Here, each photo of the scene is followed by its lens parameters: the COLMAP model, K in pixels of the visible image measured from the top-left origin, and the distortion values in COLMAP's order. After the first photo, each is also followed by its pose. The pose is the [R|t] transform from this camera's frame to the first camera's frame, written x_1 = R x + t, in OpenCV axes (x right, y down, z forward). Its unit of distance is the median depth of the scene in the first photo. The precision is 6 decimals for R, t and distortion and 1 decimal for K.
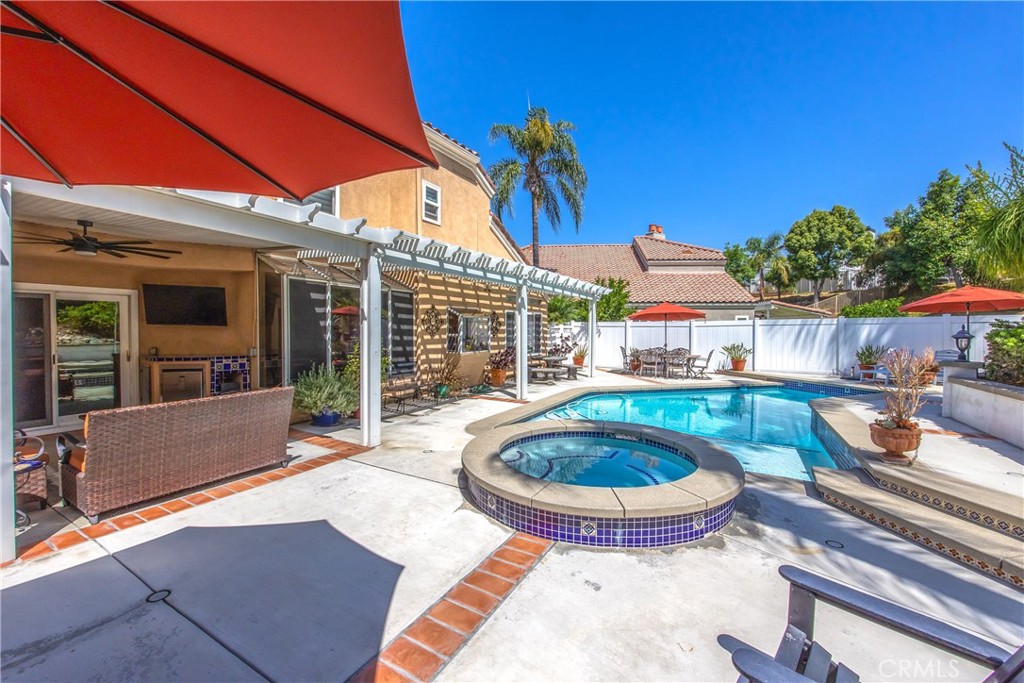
lens RADIAL K [[397.3, 0, 512.2], [0, 397.3, 333.1], [0, 0, 1]] dist [-0.003624, -0.000156]
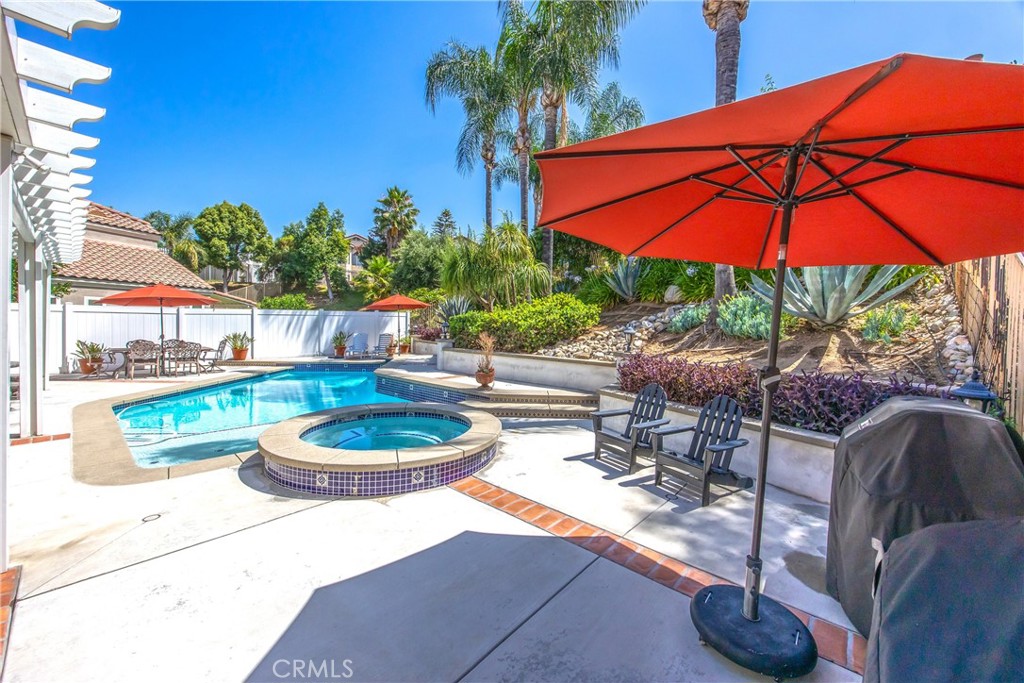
lens RADIAL K [[398.4, 0, 517.5], [0, 398.4, 322.6], [0, 0, 1]] dist [0.000026, 0.000122]
pose [[0.205176, 0.001132, 0.978724, -0.257856], [-0.006769, 0.999977, 0.000262, -0.003705], [-0.978702, -0.006679, 0.205179, 0.115511]]
